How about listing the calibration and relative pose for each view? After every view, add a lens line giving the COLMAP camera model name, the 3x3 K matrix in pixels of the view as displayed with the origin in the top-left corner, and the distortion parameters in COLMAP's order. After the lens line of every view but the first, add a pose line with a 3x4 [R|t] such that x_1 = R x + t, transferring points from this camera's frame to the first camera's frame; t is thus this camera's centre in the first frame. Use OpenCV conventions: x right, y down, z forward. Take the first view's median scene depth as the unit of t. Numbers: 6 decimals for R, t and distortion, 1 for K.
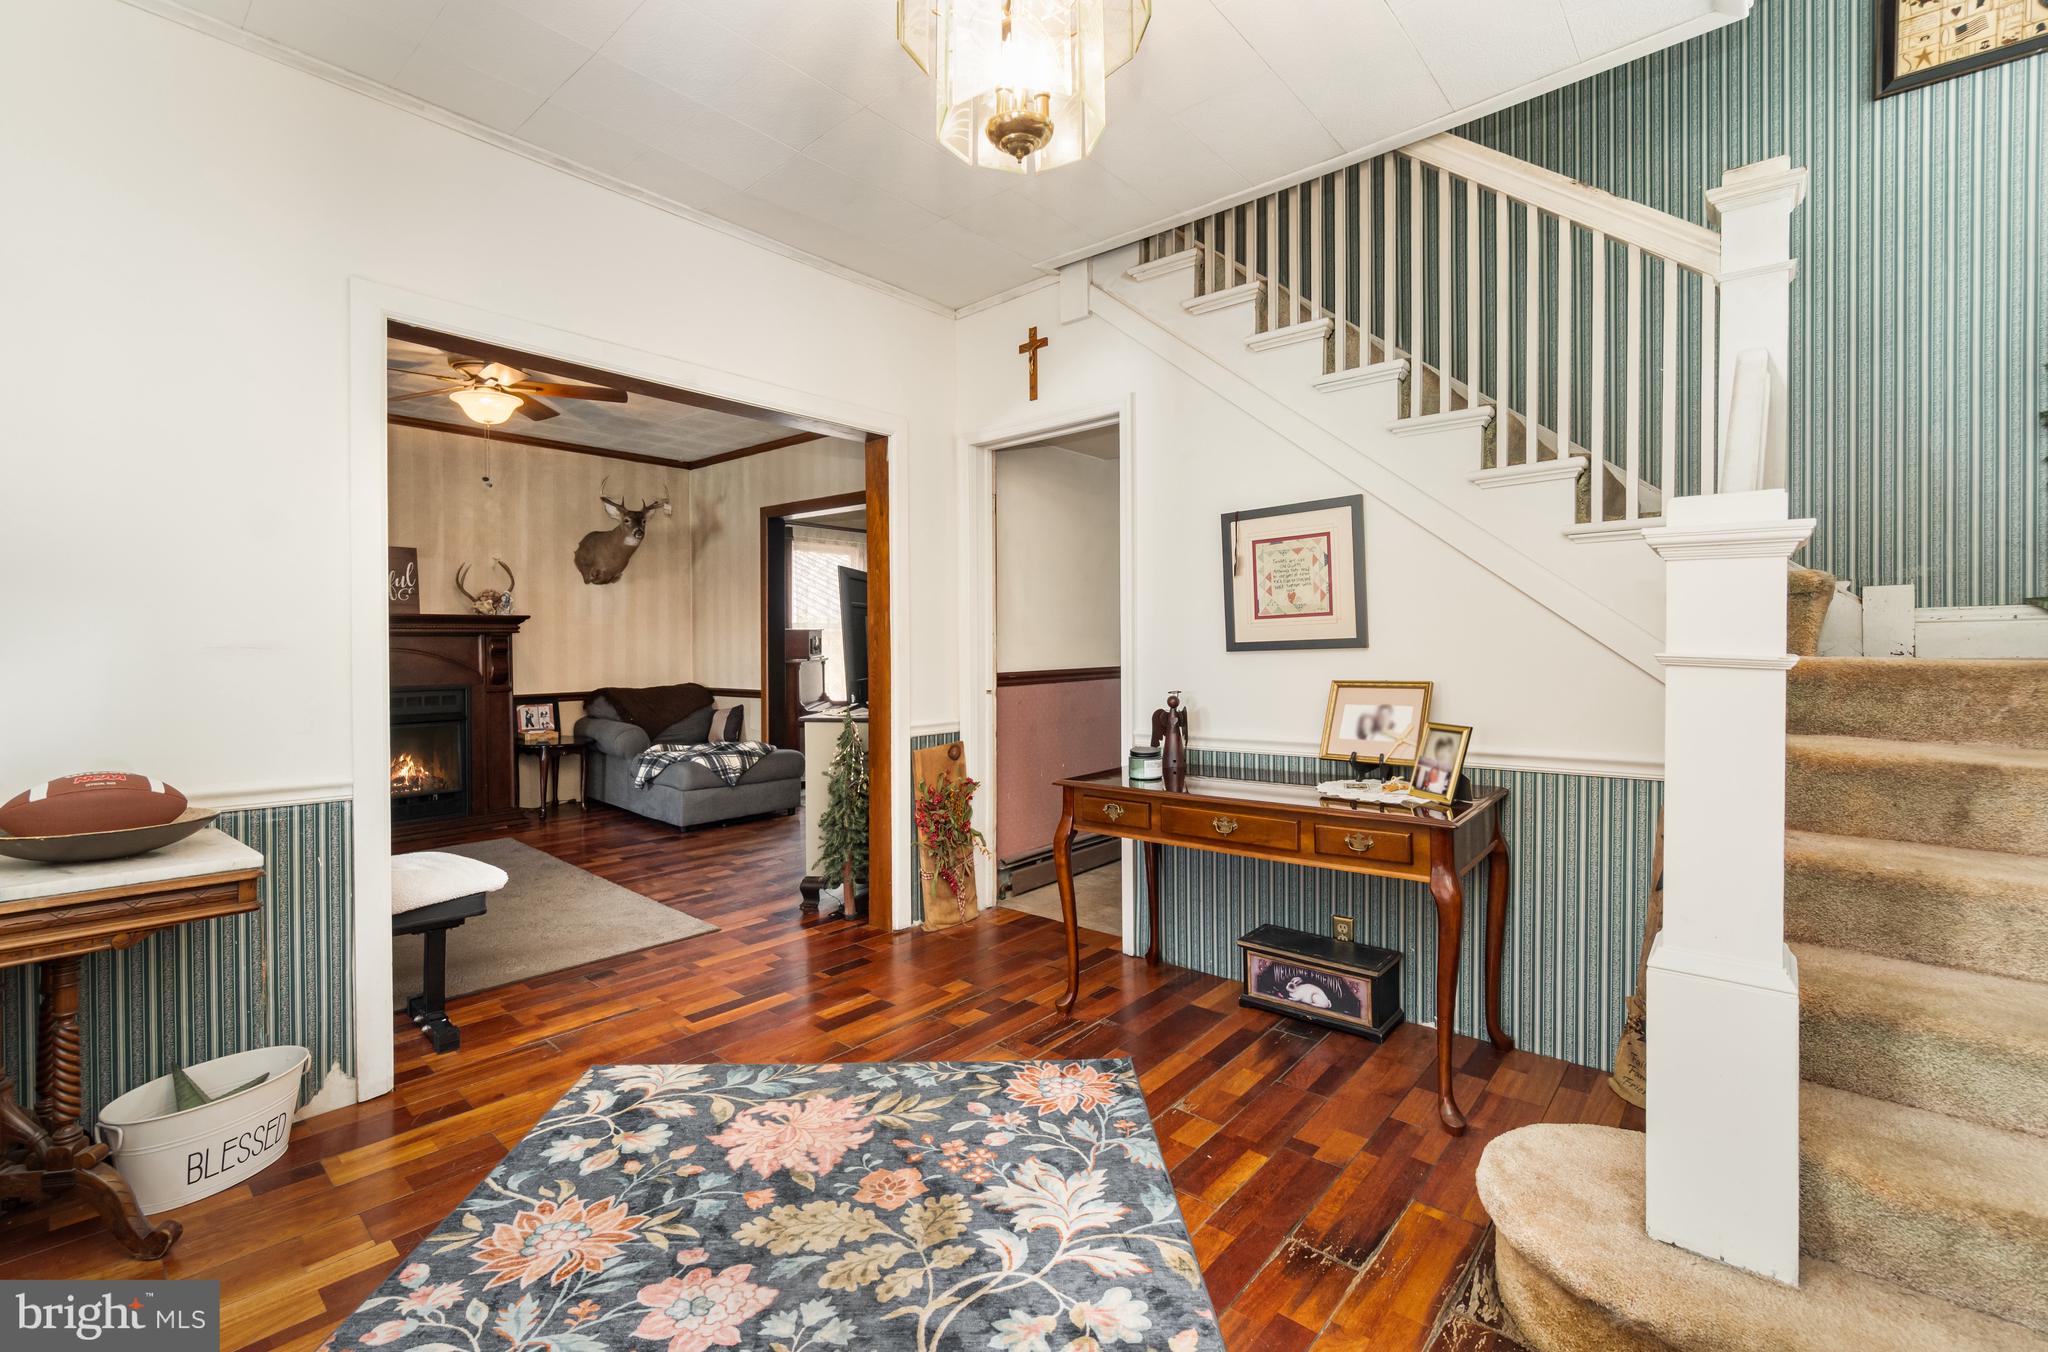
lens RADIAL K [[876.5, 0, 970.7], [0, 876.5, 677.9], [0, 0, 1]] dist [0.000633, 0.000041]
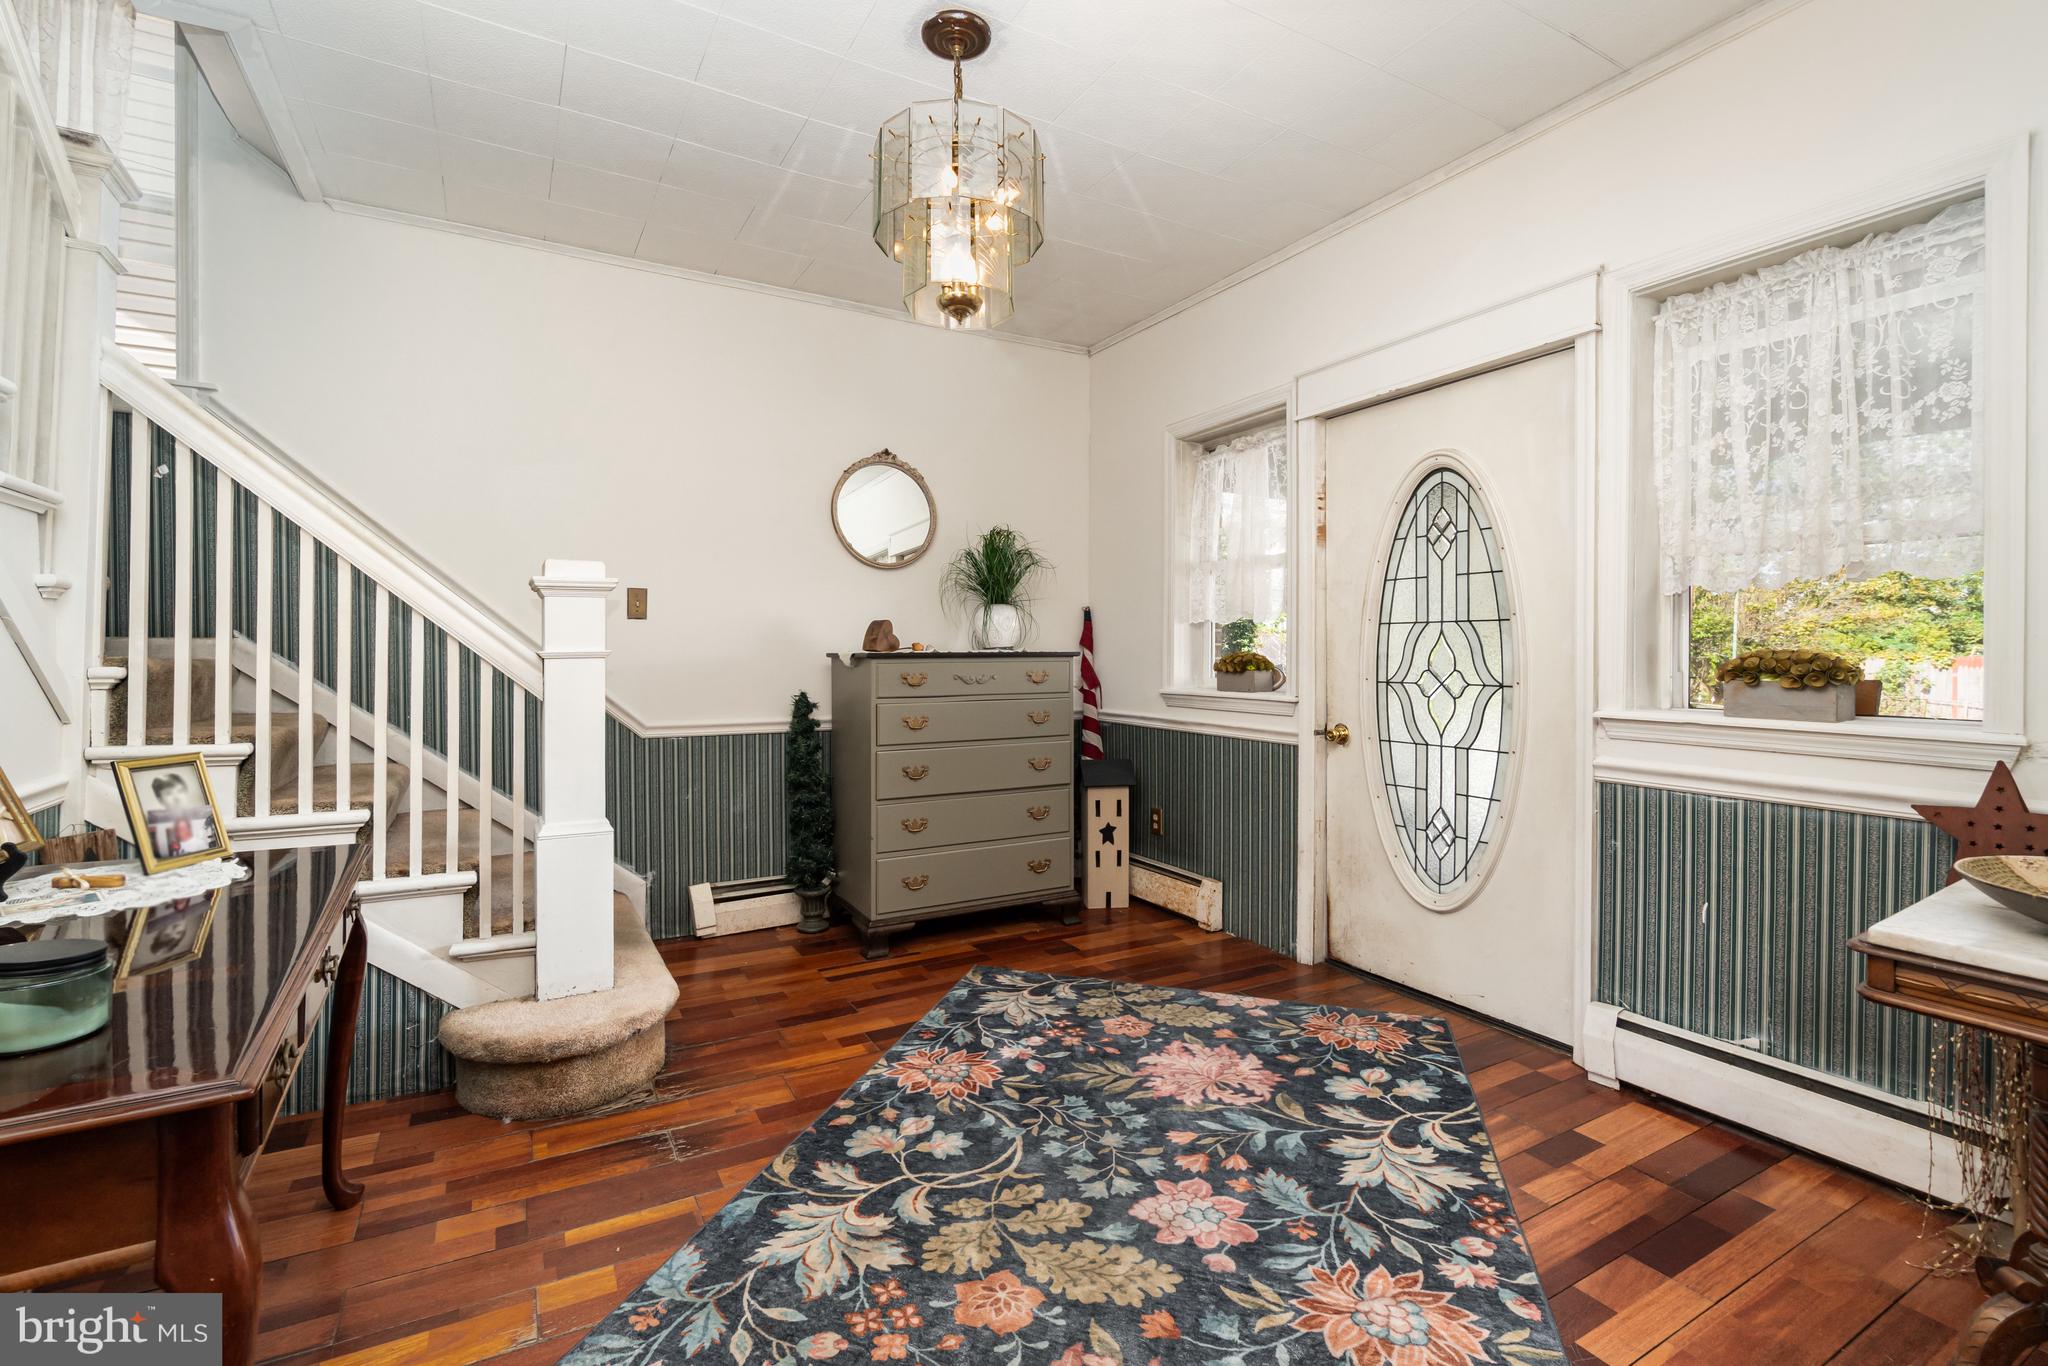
lens RADIAL K [[906.3, 0, 995.8], [0, 906.3, 660.2], [0, 0, 1]] dist [-0.002076, -0.000333]
pose [[-0.951418, 0.001493, 0.307899, -0.383792], [0.013811, 0.999189, 0.037832, -0.041685], [-0.307593, 0.040246, -0.950667, 1.957323]]
